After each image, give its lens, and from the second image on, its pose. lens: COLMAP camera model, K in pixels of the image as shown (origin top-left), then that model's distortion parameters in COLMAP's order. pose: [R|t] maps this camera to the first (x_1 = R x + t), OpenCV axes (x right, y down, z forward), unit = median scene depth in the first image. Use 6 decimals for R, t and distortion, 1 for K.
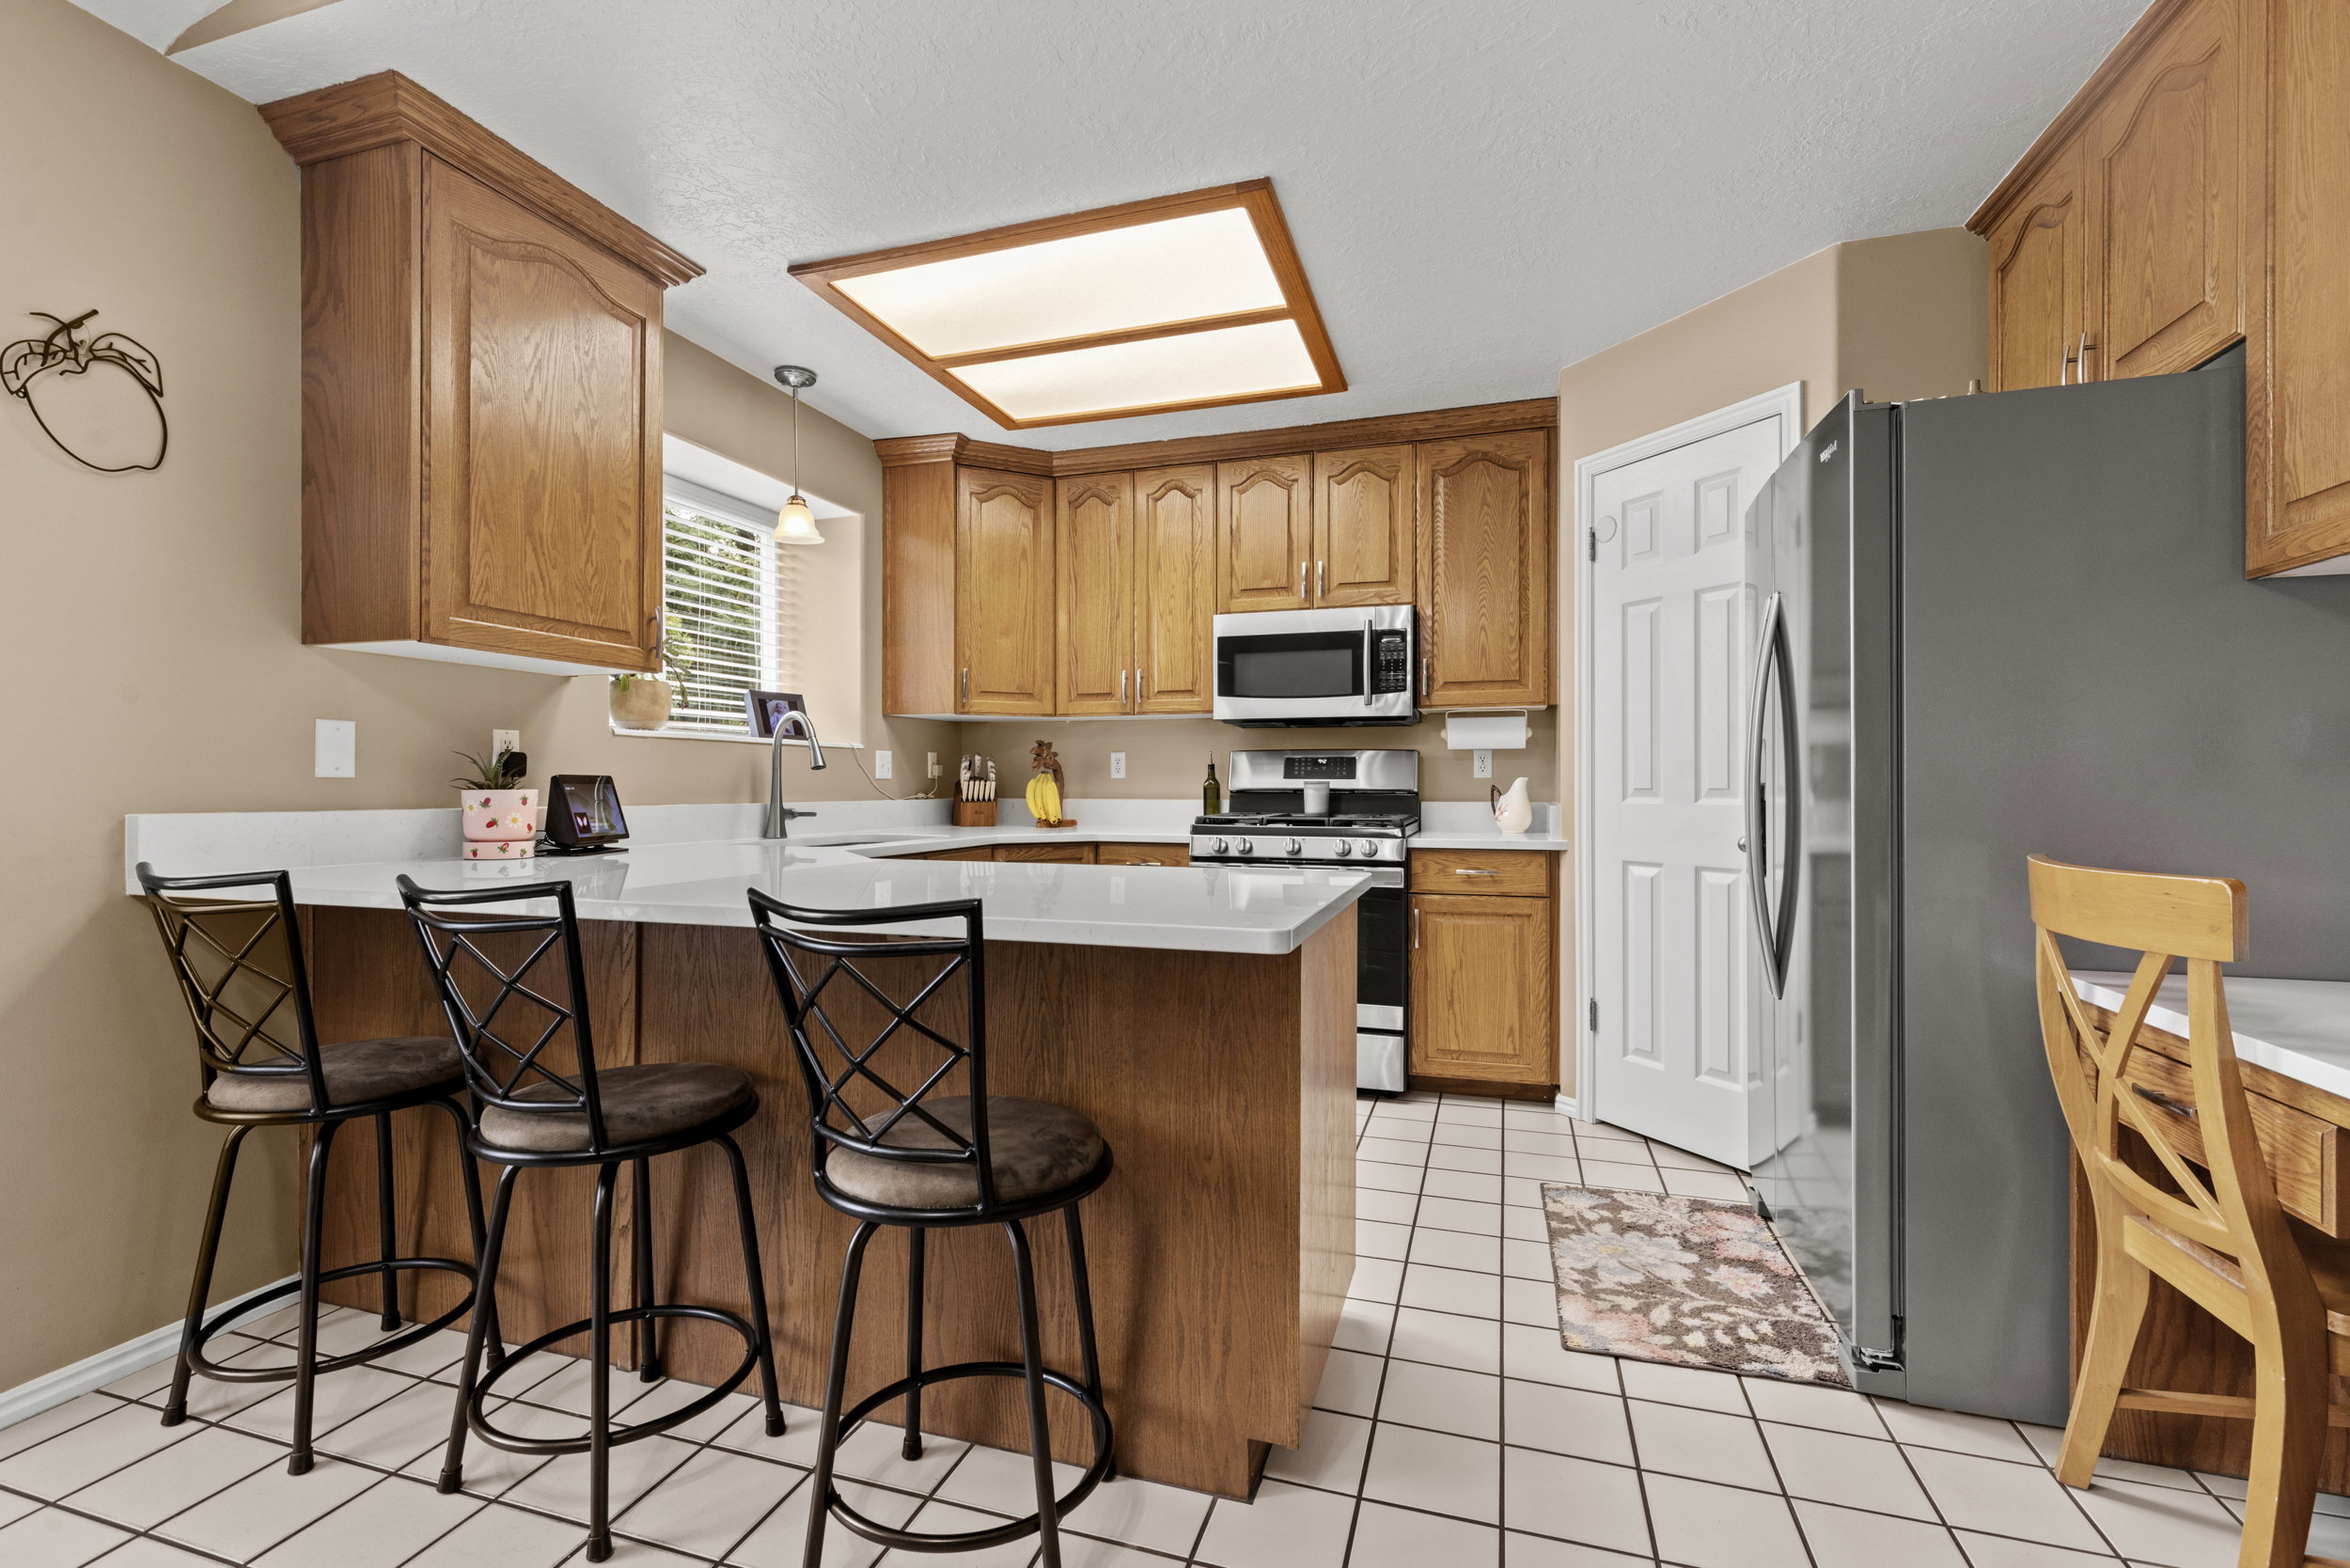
lens RADIAL K [[1060.8, 0, 1145.3], [0, 1060.8, 790.7], [0, 0, 1]] dist [0.010056, -0.000006]
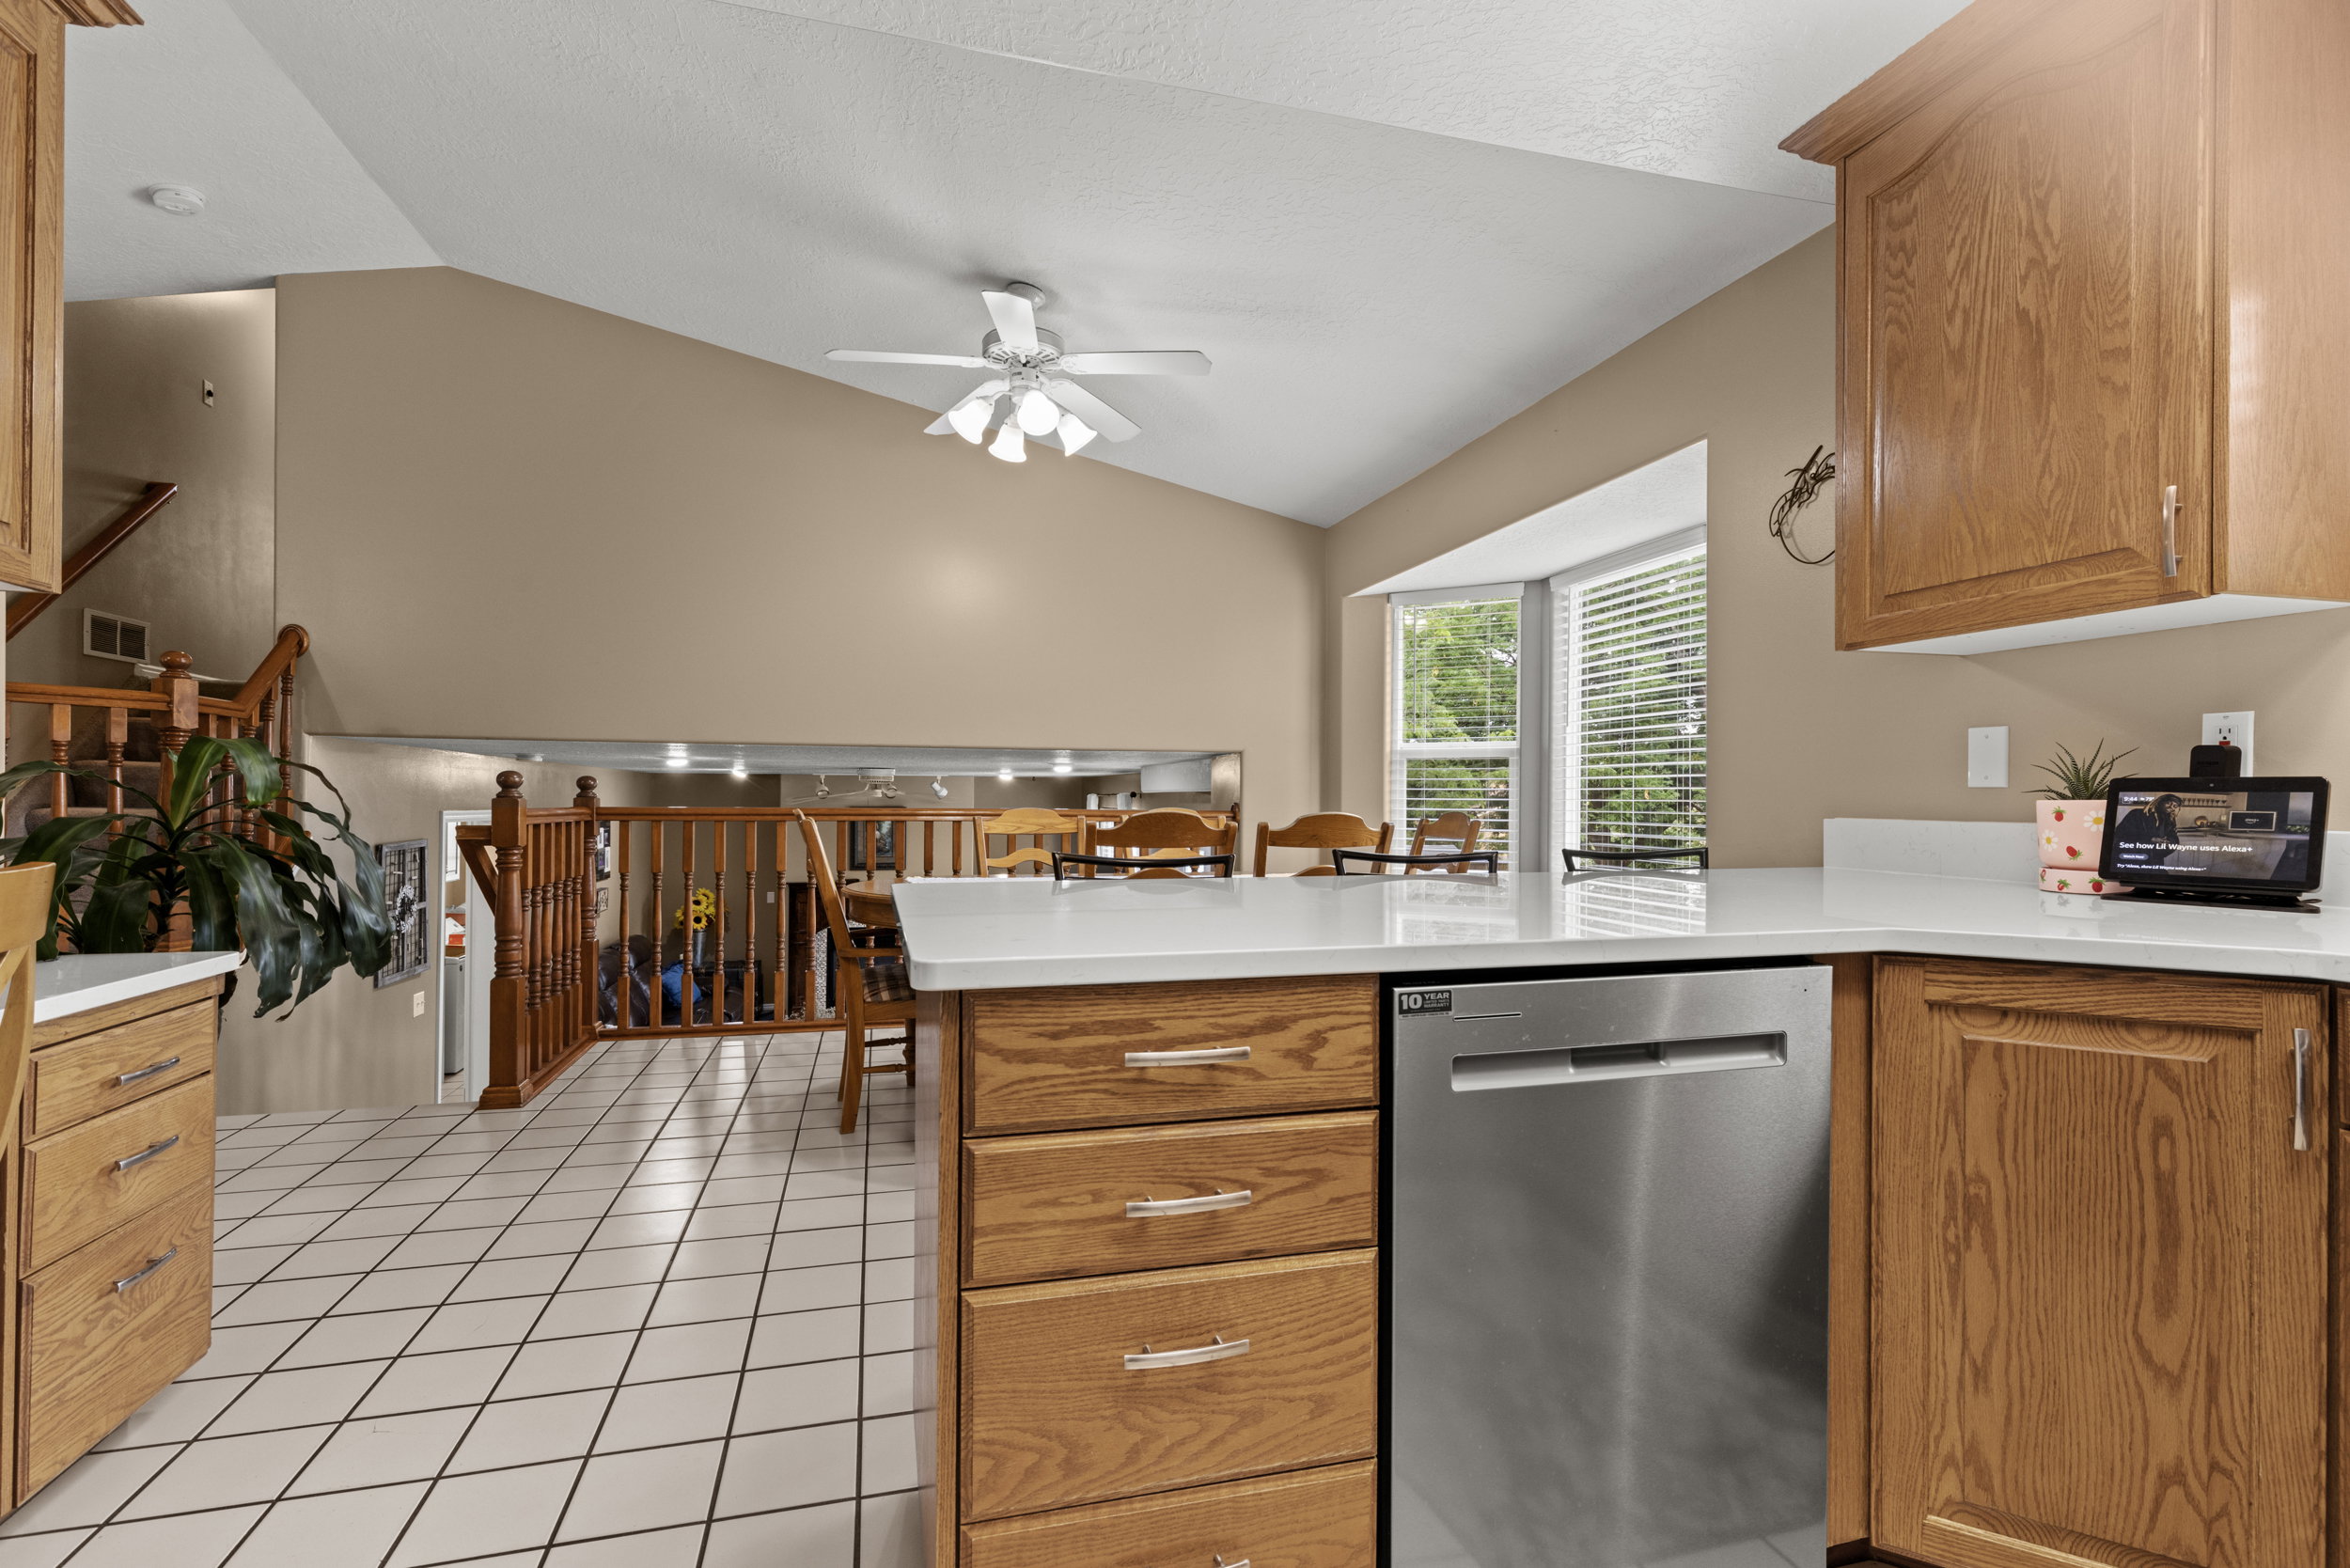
lens RADIAL K [[1060.8, 0, 1145.3], [0, 1060.8, 790.7], [0, 0, 1]] dist [0.010056, -0.000006]
pose [[-0.842905, -0.008211, -0.537999, 0.355463], [-0.008639, 0.999961, -0.001727, -0.000673], [0.537992, 0.003192, -0.842944, 1.282236]]
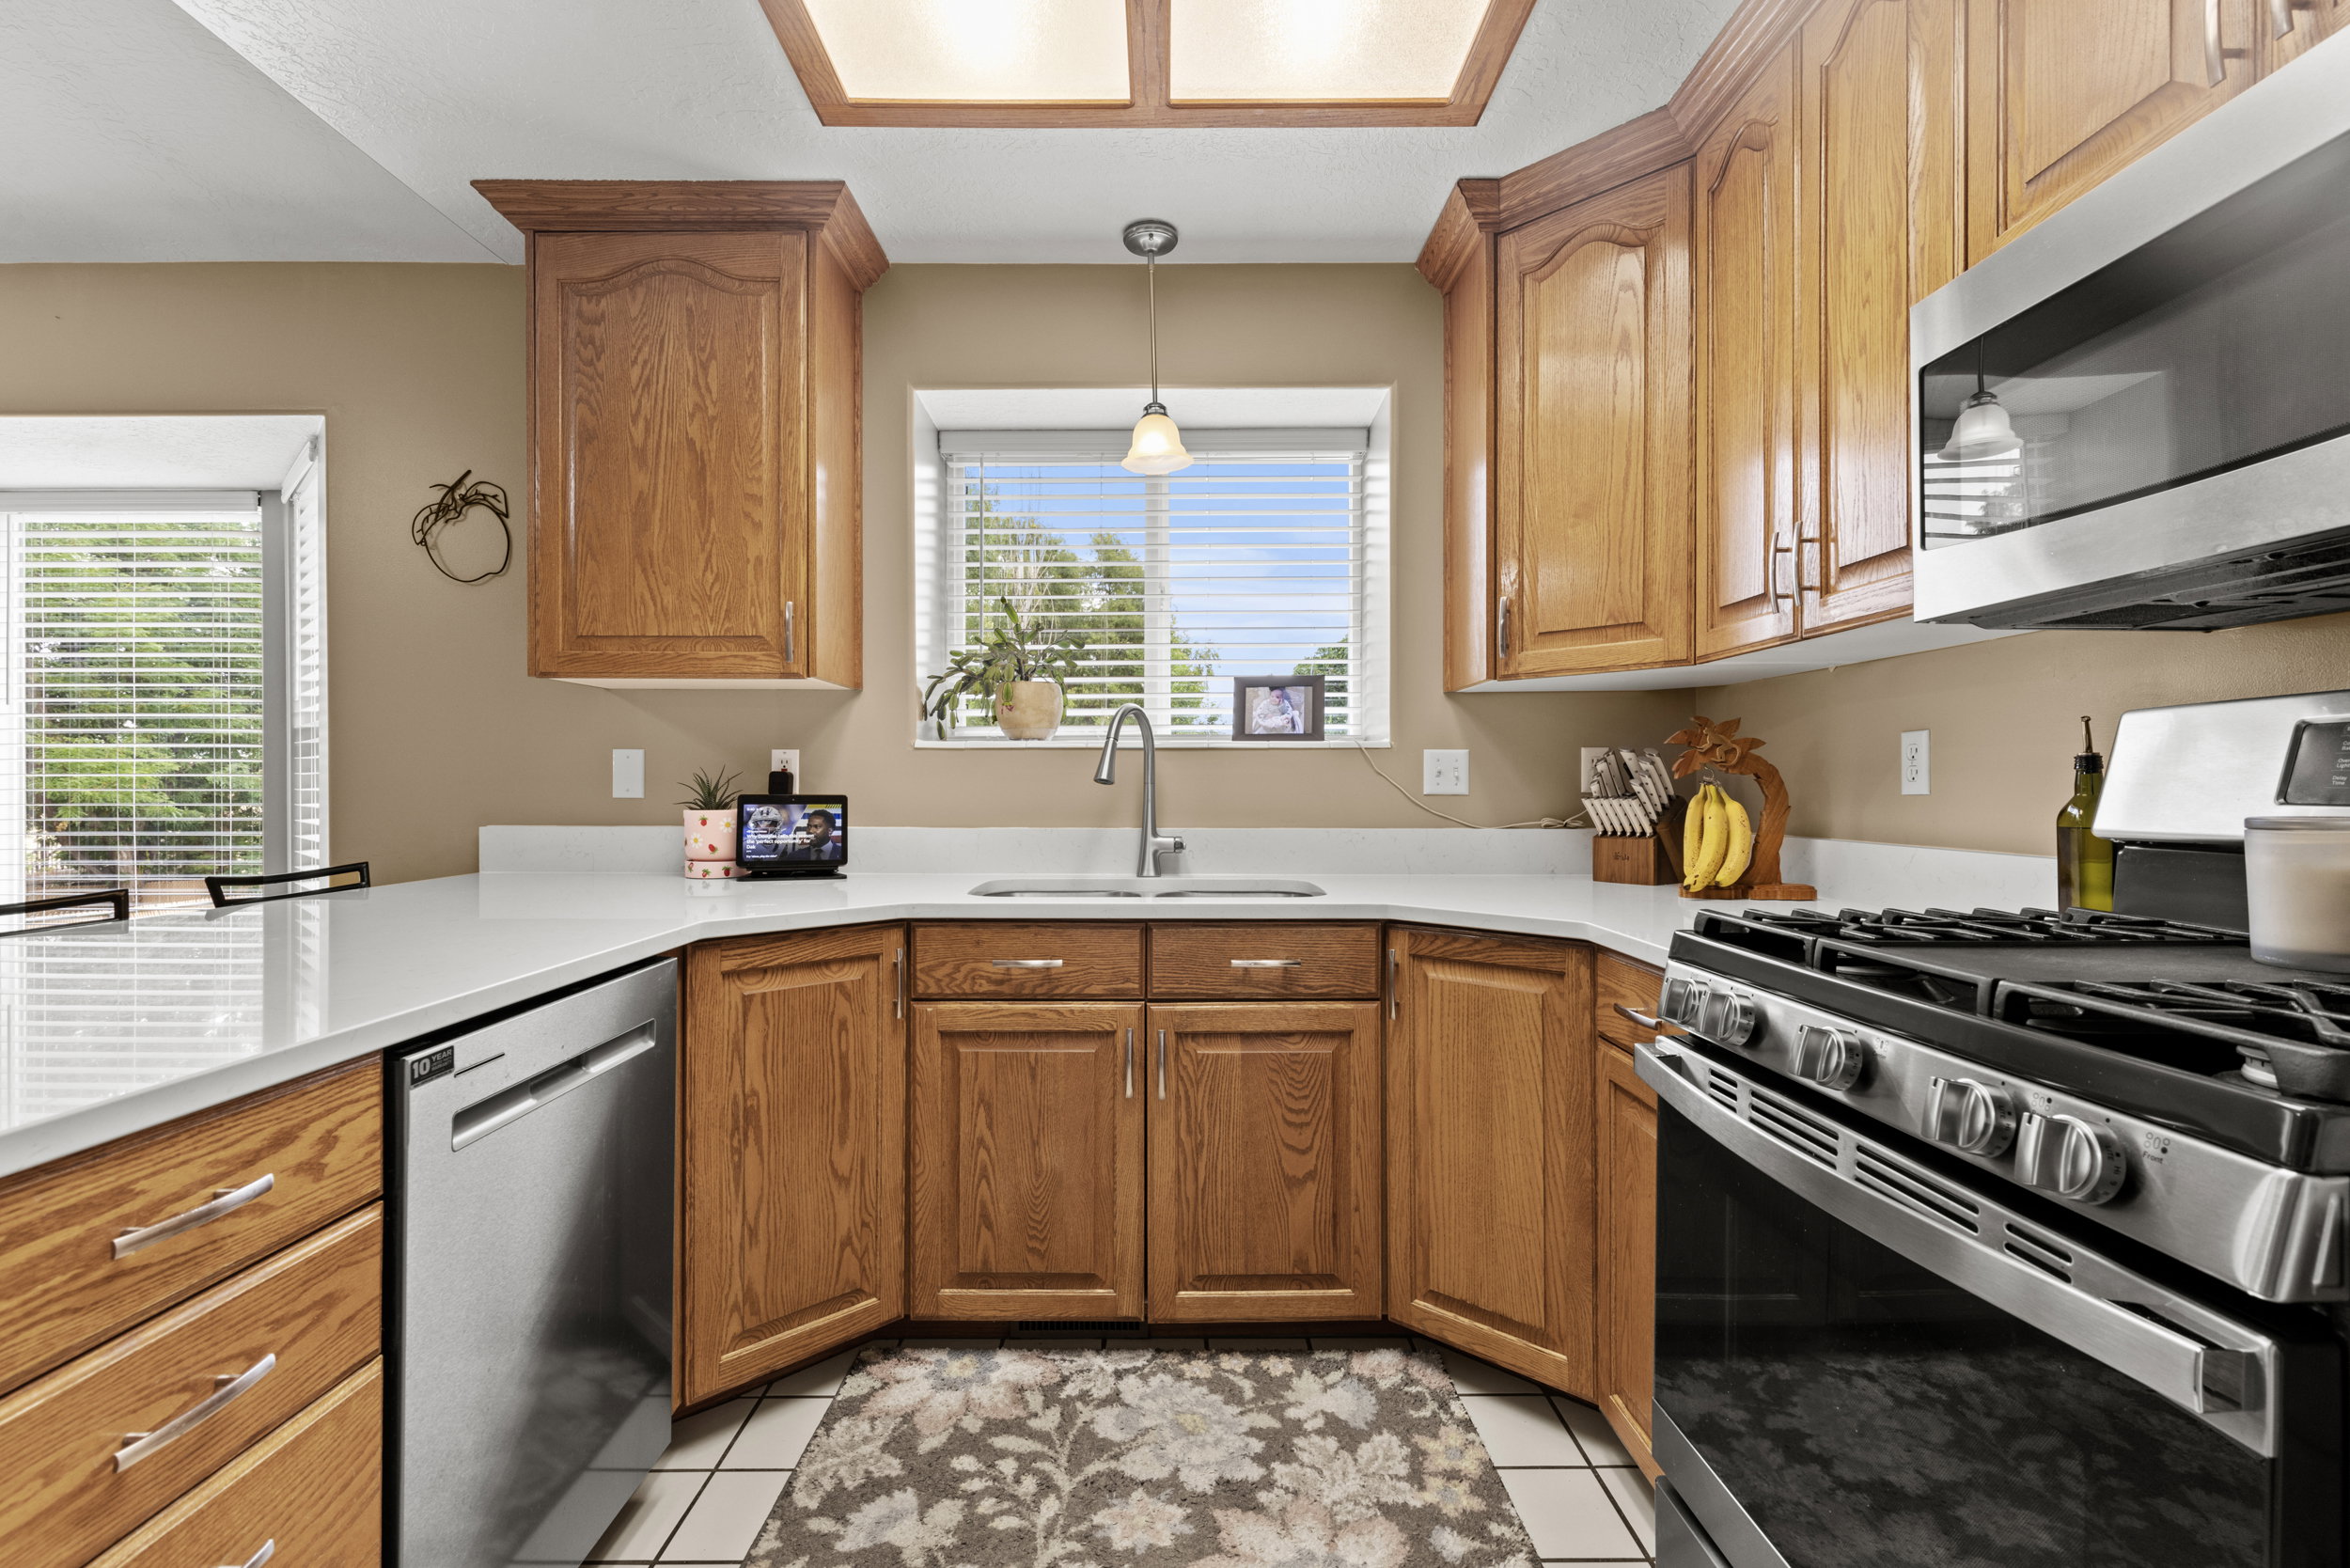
lens RADIAL K [[1082.0, 0, 1175.0], [0, 1082.0, 784.0], [0, 0, 1]] dist [0.012939, -0.000313]
pose [[0.308164, -0.000423, -0.951333, 0.520046], [-0.004408, 0.999989, -0.001872, -0.025529], [0.951323, 0.004770, 0.308159, 1.104070]]
